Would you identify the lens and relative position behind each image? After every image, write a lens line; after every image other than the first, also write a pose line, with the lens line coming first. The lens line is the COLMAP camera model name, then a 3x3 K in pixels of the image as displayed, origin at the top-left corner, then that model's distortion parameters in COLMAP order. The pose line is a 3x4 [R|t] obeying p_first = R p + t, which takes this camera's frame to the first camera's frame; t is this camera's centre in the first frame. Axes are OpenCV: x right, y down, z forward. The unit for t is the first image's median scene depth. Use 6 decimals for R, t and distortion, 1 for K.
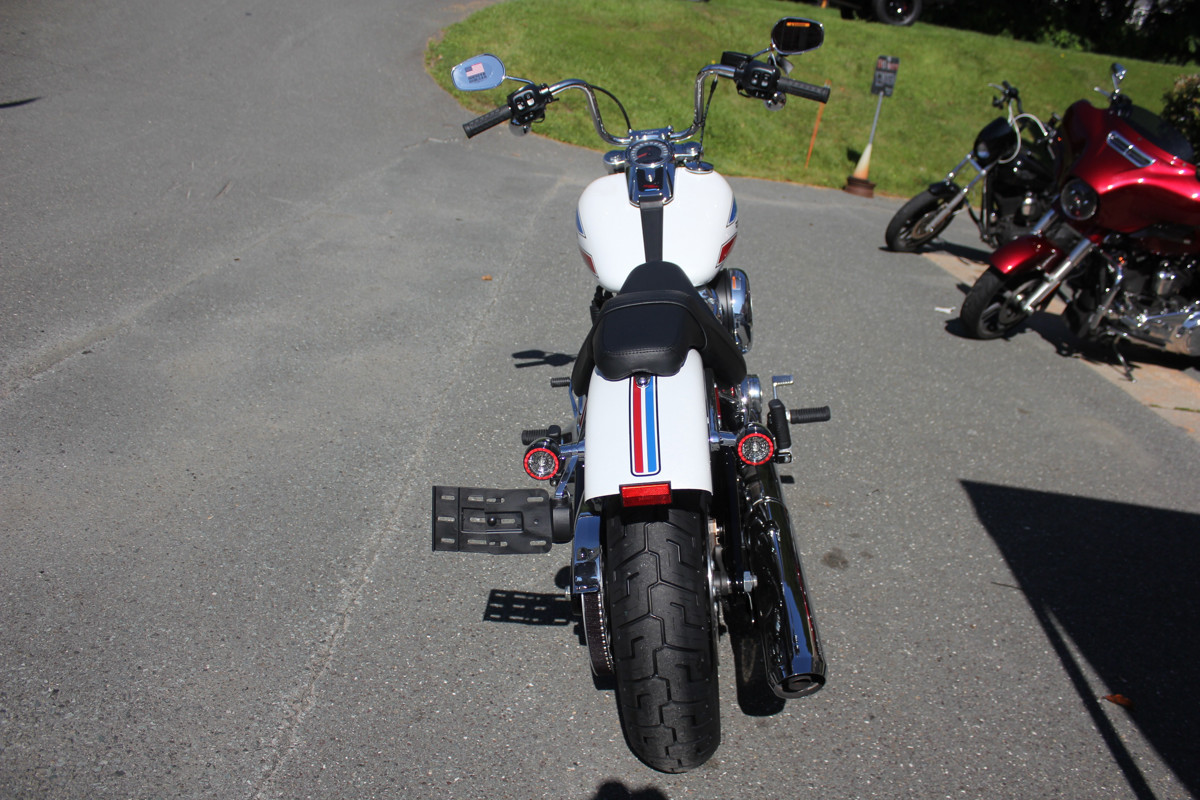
lens RADIAL K [[1001.9, 0, 606.2], [0, 1001.9, 404.9], [0, 0, 1]] dist [-0.168882, 0.150895]
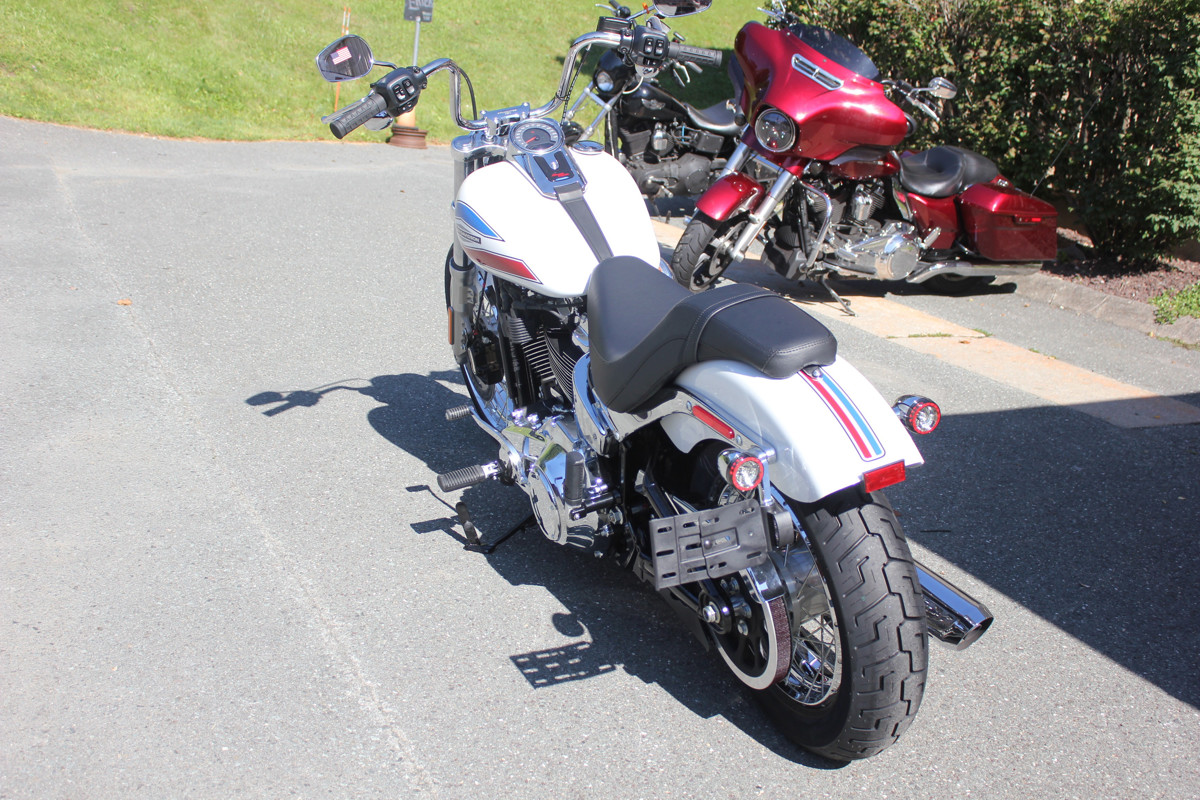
lens RADIAL K [[1304.1, 0, 600.0], [0, 1304.1, 400.0], [0, 0, 1]] dist [-0.120974, 0.163093]
pose [[0.886984, -0.175471, 0.427164, -0.103433], [0.181874, 0.982974, 0.026135, -0.010194], [-0.424478, 0.054509, 0.903796, -0.013229]]
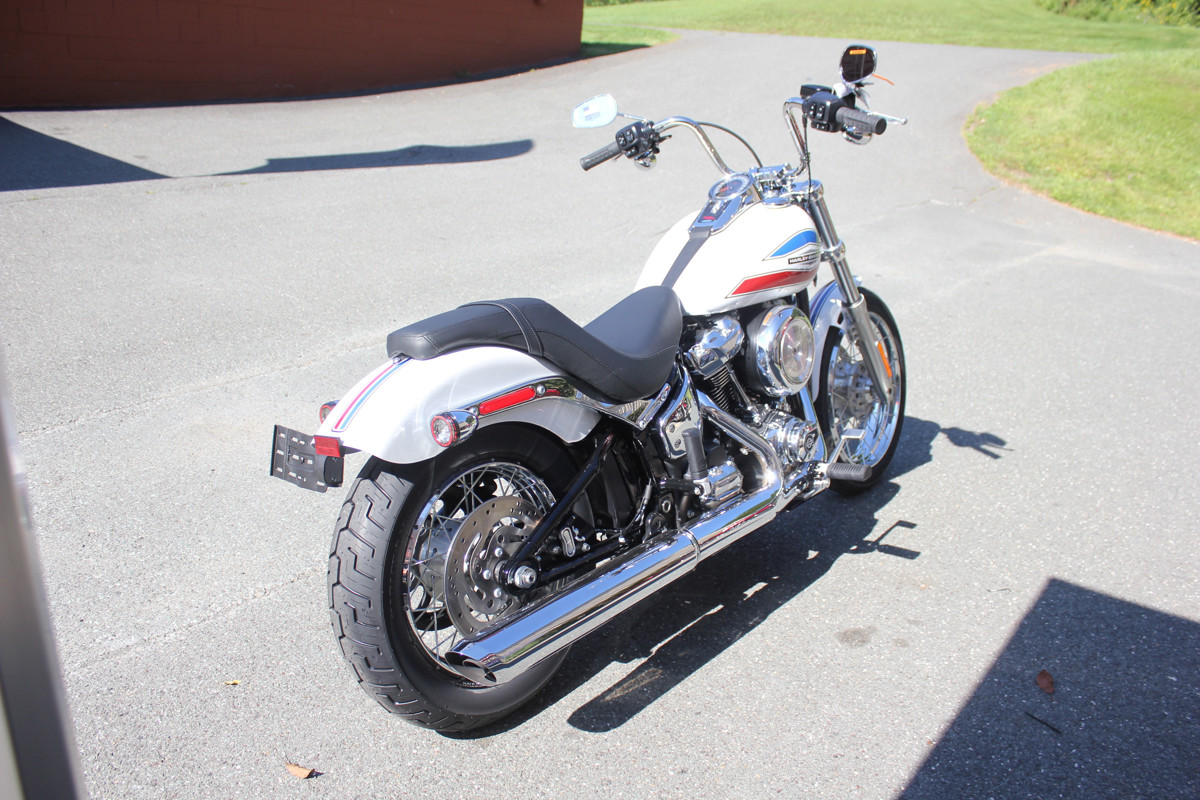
lens RADIAL K [[1001.9, 0, 606.2], [0, 1001.9, 404.9], [0, 0, 1]] dist [-0.168882, 0.150895]
pose [[0.813137, 0.136442, -0.565855, 0.127087], [-0.173109, 0.984838, -0.011290, -0.000268], [0.555735, 0.107136, 0.824427, 0.027608]]
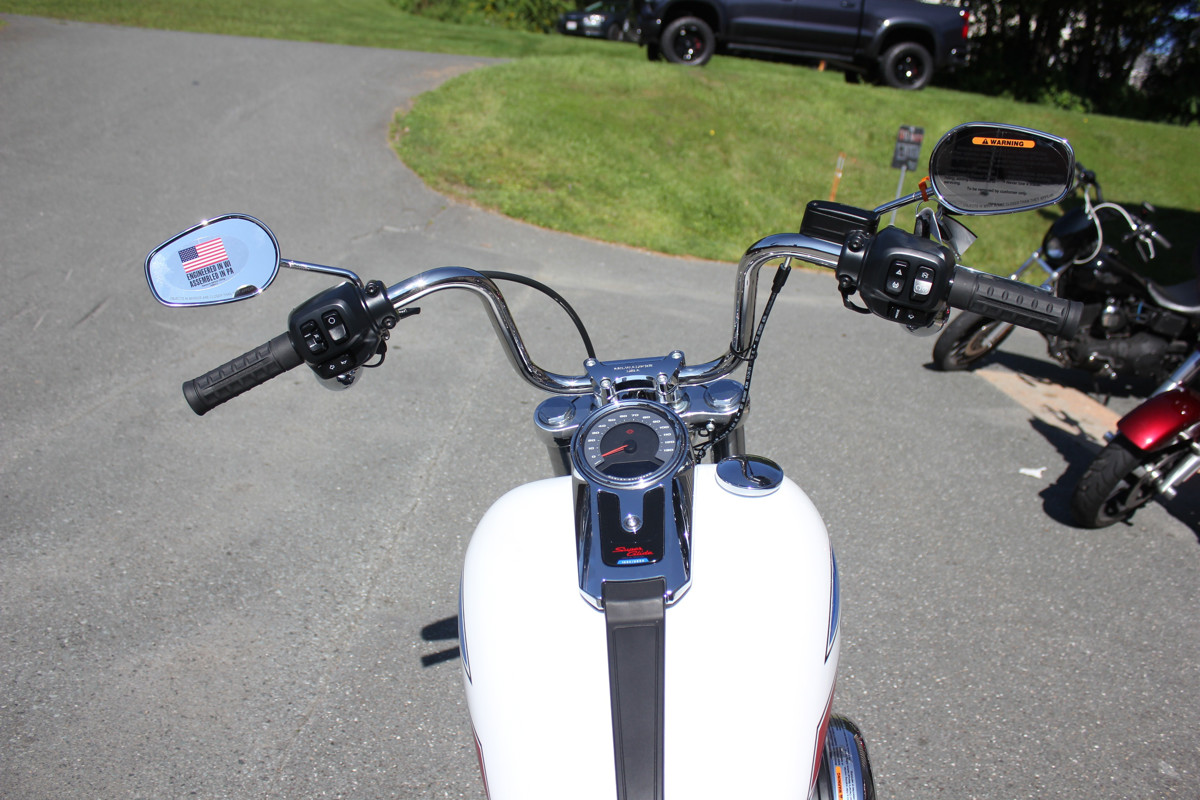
lens RADIAL K [[1005.1, 0, 602.1], [0, 1005.1, 403.1], [0, 0, 1]] dist [-0.166716, 0.152395]
pose [[0.999983, -0.005756, 0.000714, 0.007377], [0.005789, 0.998081, -0.061659, -0.057425], [-0.000357, 0.061662, 0.998097, 0.134901]]
